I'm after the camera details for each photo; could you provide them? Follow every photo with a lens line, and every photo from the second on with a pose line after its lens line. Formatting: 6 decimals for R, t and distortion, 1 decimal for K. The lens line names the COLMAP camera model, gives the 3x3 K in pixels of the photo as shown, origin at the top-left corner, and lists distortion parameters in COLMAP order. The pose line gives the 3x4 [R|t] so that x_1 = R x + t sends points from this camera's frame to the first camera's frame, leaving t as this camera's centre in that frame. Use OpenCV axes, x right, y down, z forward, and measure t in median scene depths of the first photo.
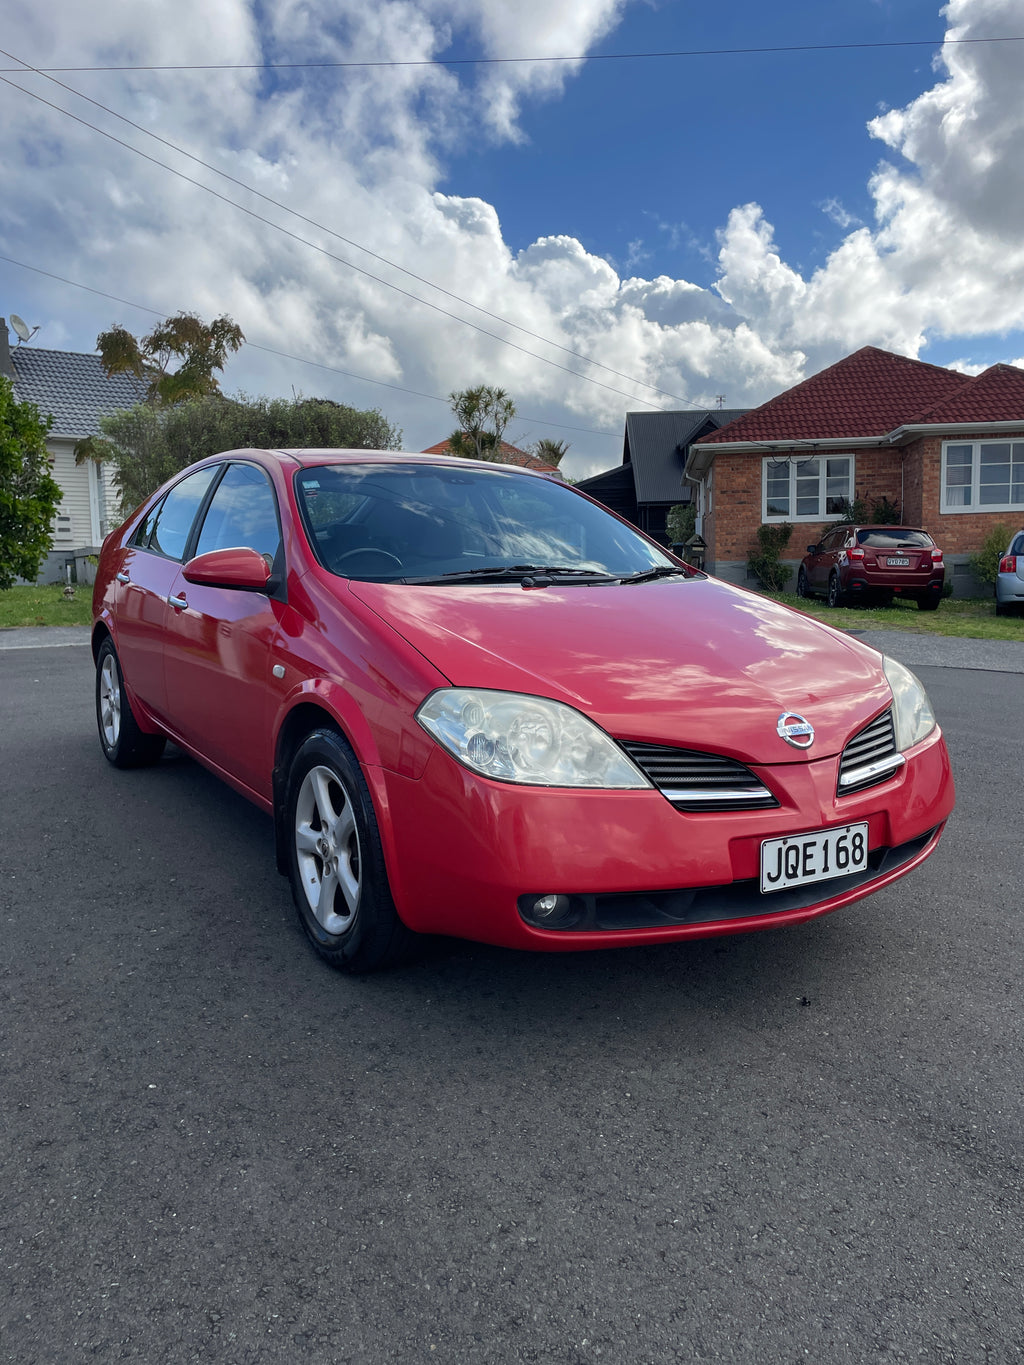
lens RADIAL K [[1003.1, 0, 504.9], [0, 1003.1, 685.4], [0, 0, 1]] dist [0.066973, -0.076740]
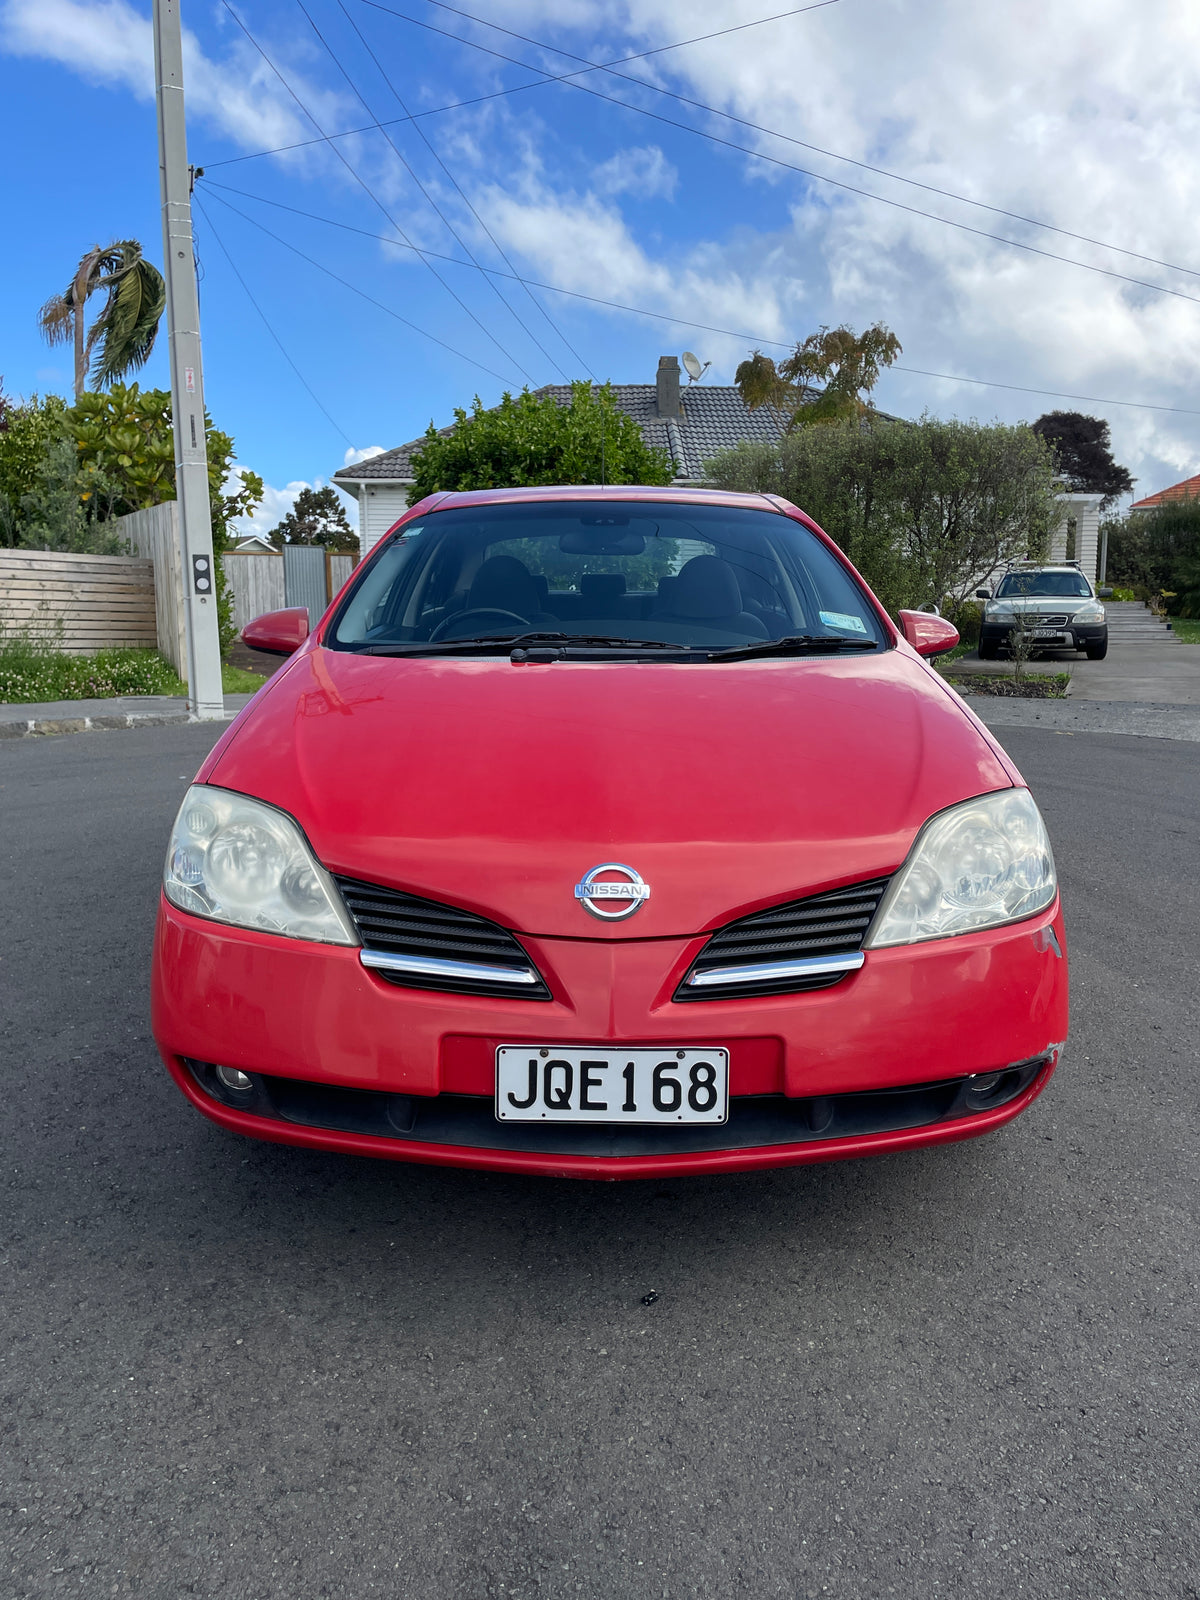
lens RADIAL K [[1175.8, 0, 575.7], [0, 1175.8, 798.2], [0, 0, 1]] dist [0.066973, -0.076740]
pose [[0.853356, 0.085798, -0.514220, 0.669683], [-0.070511, 0.996296, 0.049219, -0.053730], [0.516538, -0.005743, 0.856245, 0.328662]]
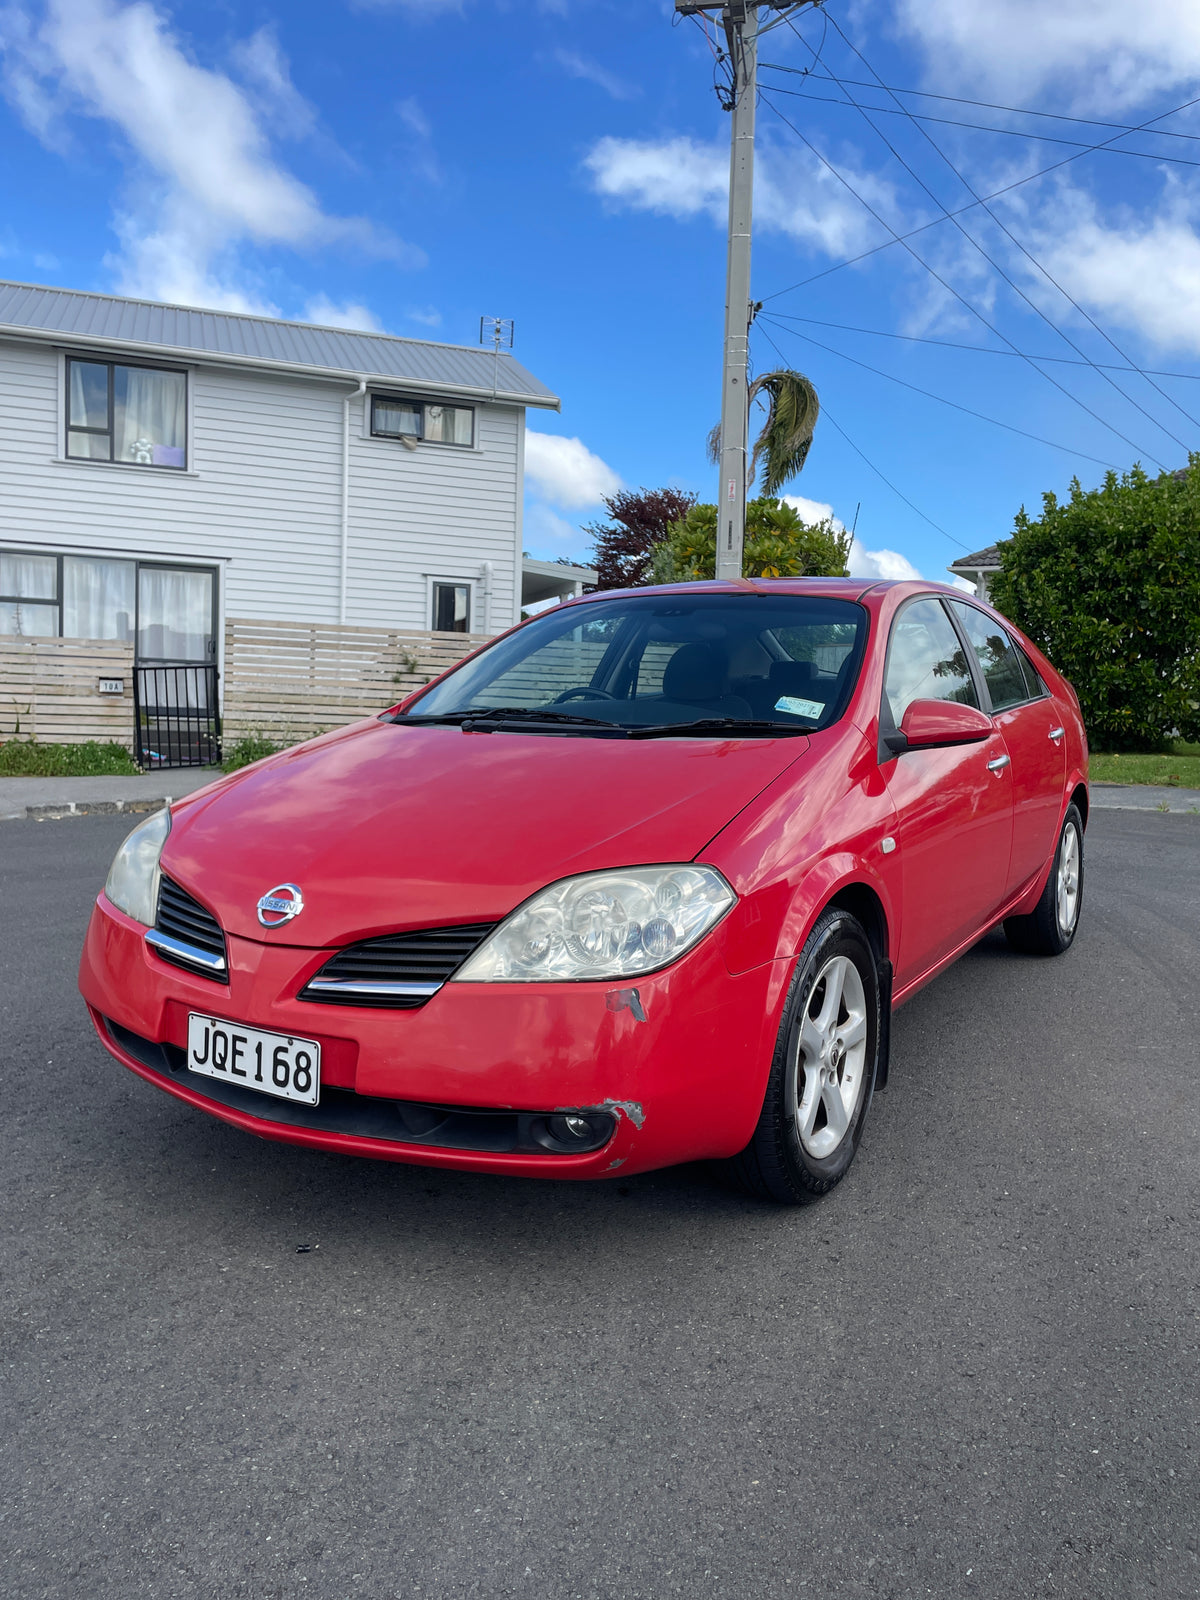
lens RADIAL K [[1175.8, 0, 606.7], [0, 1175.8, 800.4], [0, 0, 1]] dist [0.066973, -0.076740]
pose [[0.463302, 0.095504, -0.881039, 1.285749], [-0.136189, 0.990039, 0.035703, -0.115282], [0.875673, 0.103446, 0.471694, 0.775273]]
